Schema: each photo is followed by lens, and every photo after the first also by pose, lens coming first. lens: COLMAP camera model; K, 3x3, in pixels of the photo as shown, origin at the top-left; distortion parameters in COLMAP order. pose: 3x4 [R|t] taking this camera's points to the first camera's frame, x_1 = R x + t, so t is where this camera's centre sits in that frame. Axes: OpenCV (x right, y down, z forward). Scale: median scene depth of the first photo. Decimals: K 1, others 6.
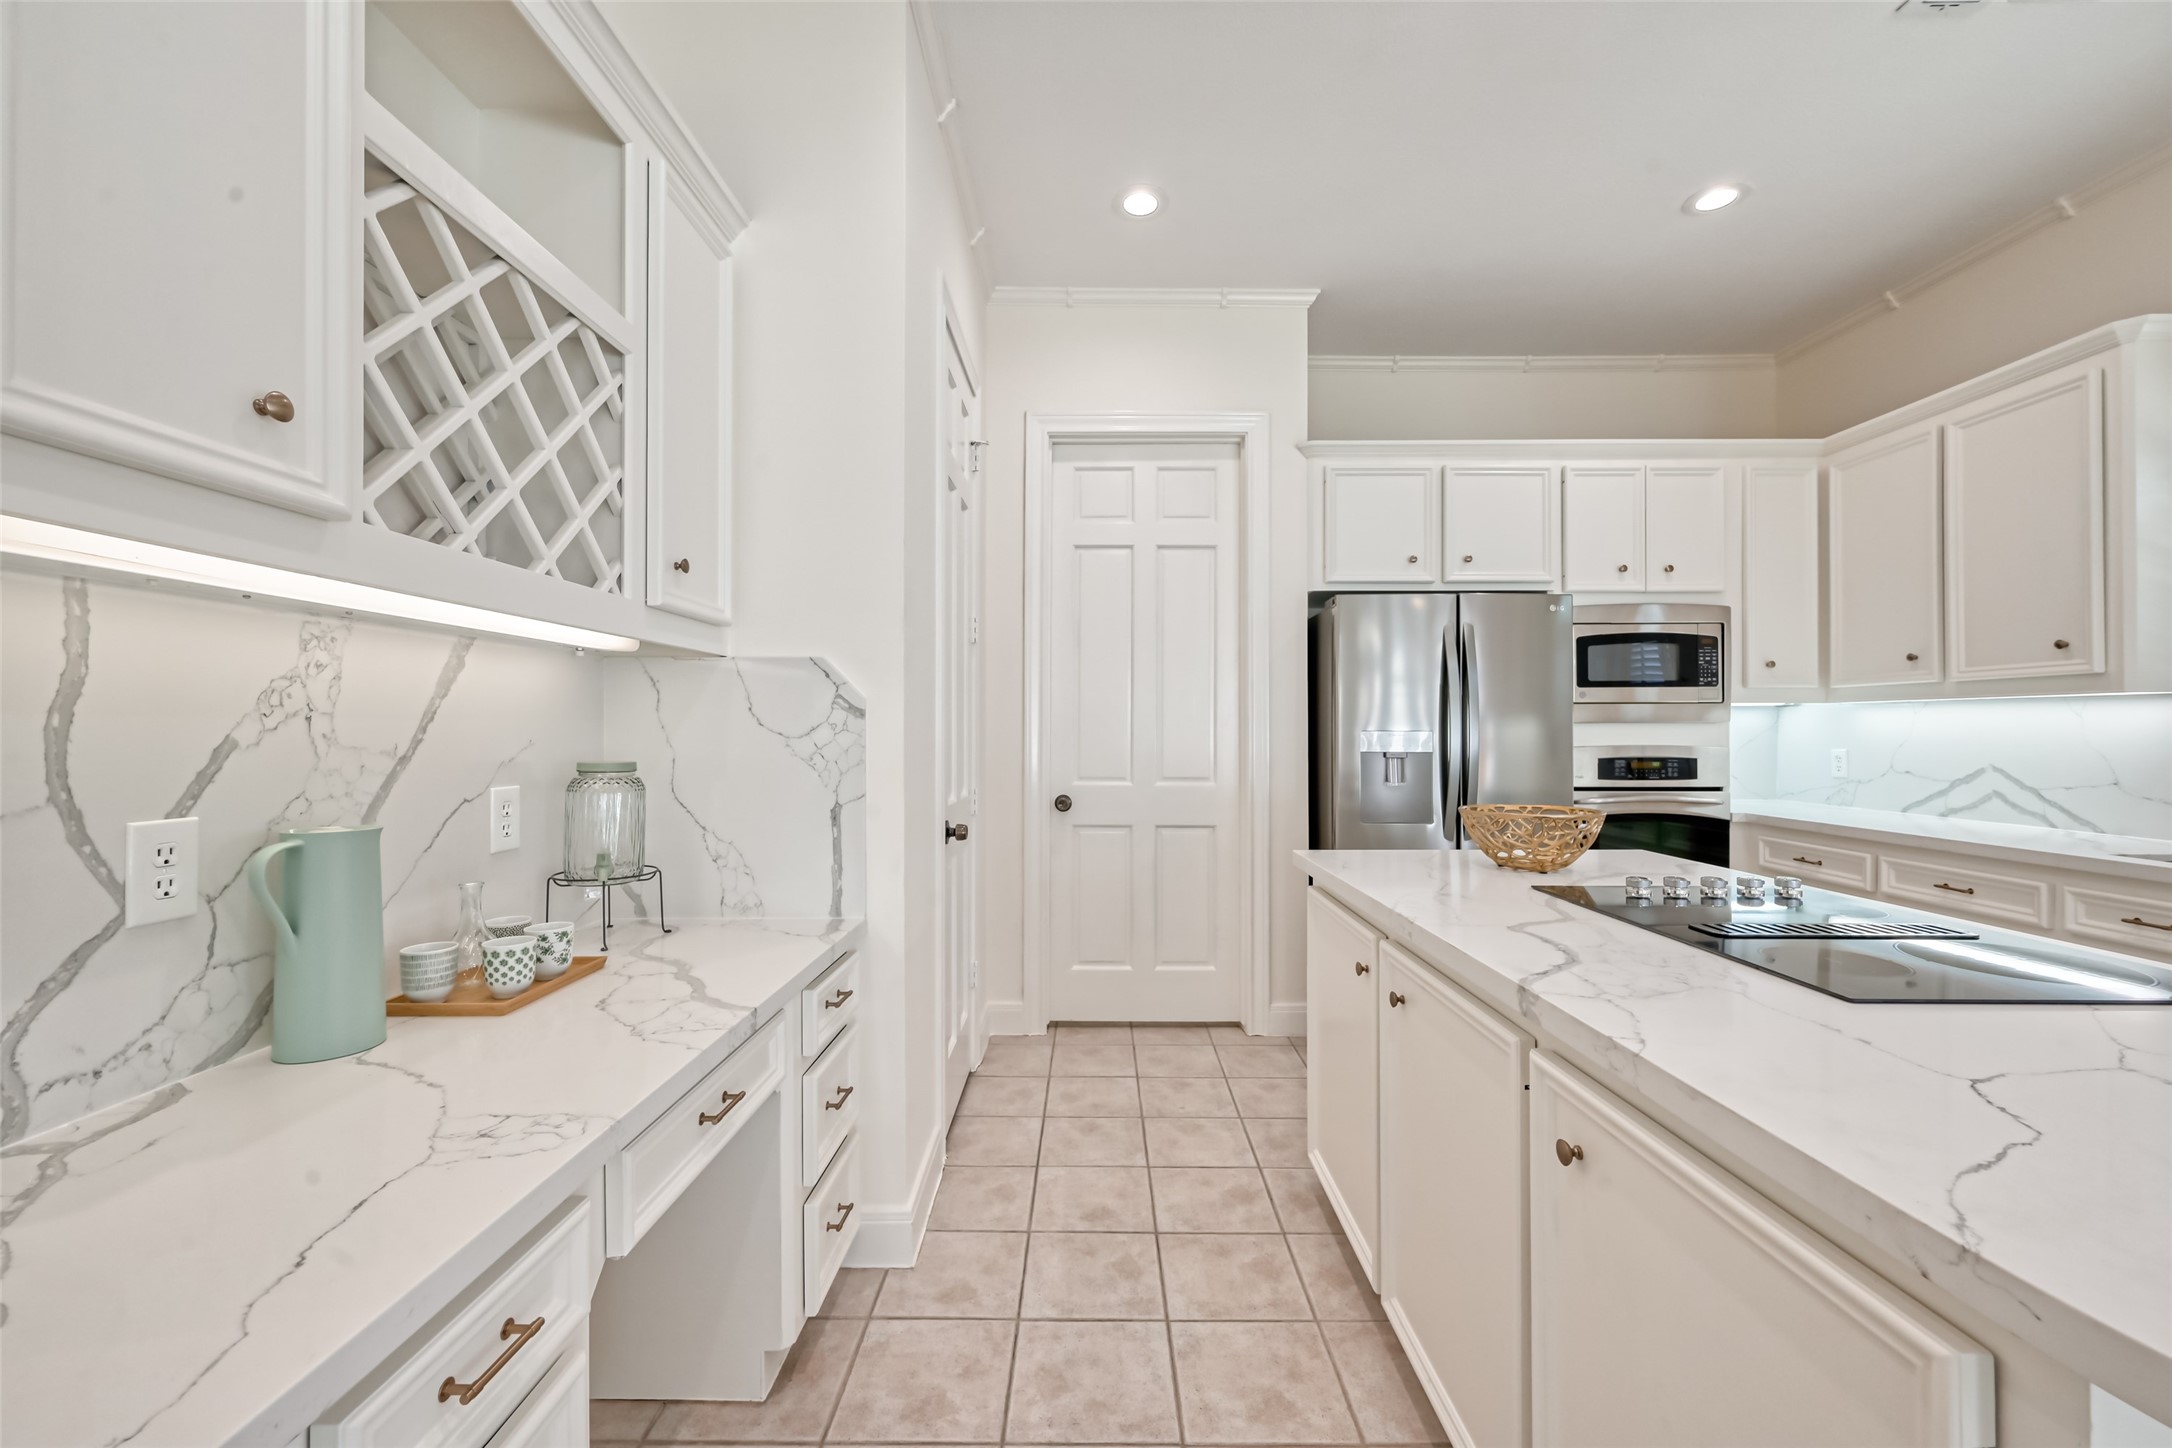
lens RADIAL K [[883.9, 0, 1090.4], [0, 883.9, 727.4], [0, 0, 1]] dist [-0.000288, 0.000153]
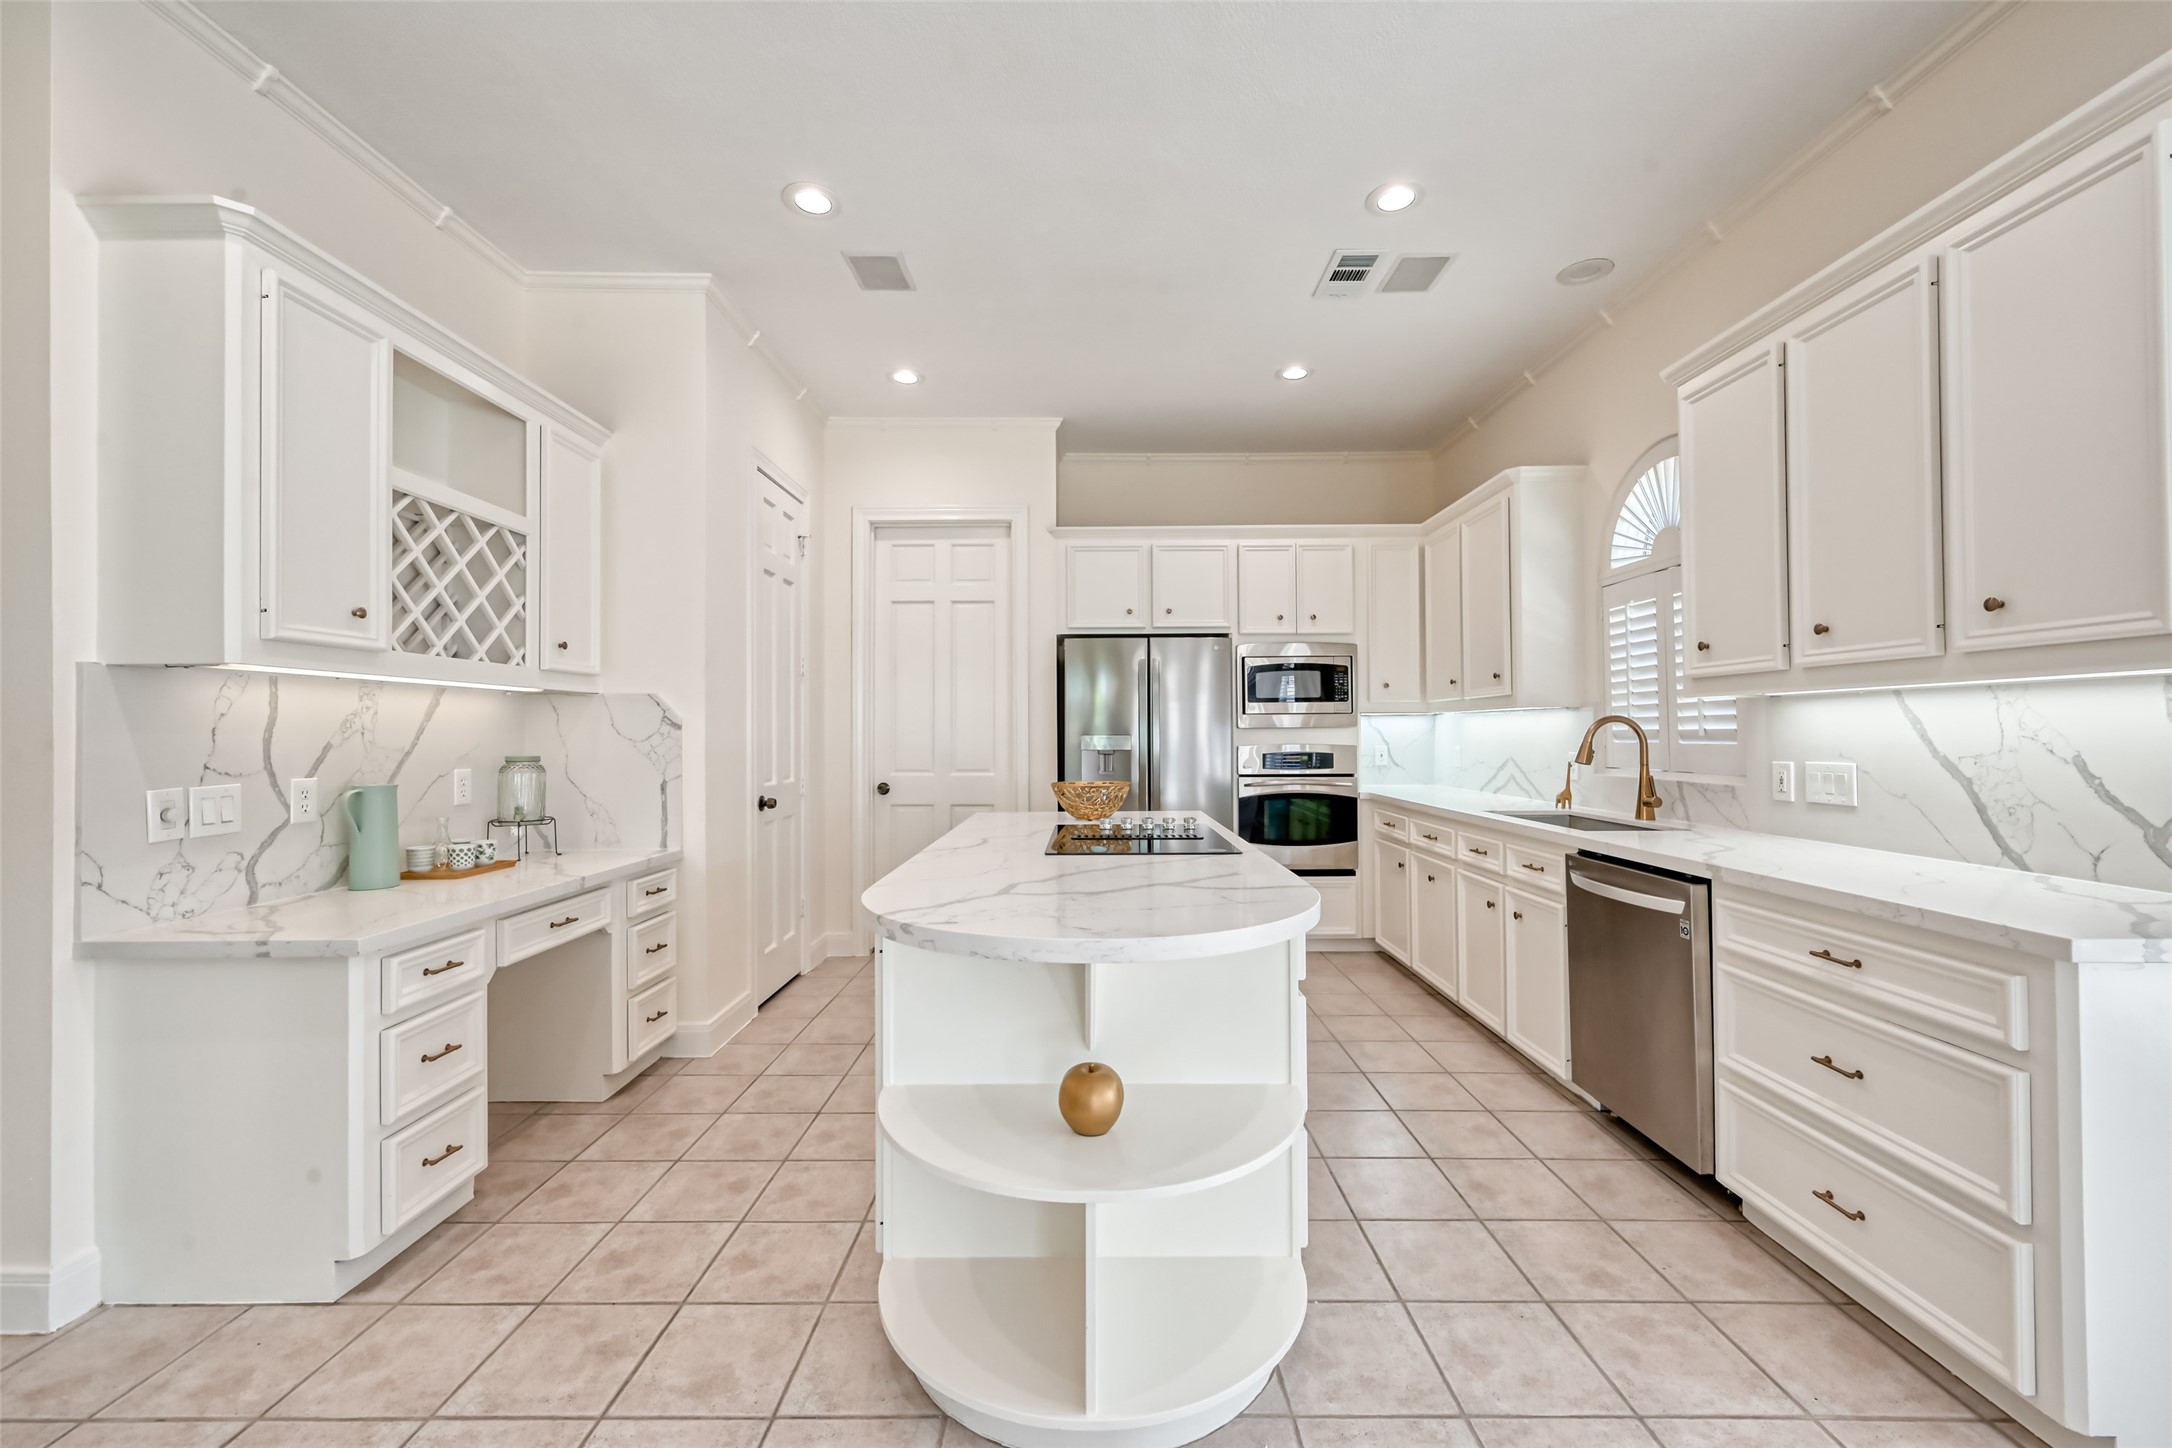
lens RADIAL K [[882.3, 0, 1086.0], [0, 882.3, 724.0], [0, 0, 1]] dist [0.001150, 0.000096]
pose [[0.999979, -0.005927, 0.002772, 0.573021], [0.005950, 0.999945, -0.008584, -0.002911], [-0.002721, 0.008600, 0.999959, -0.763628]]
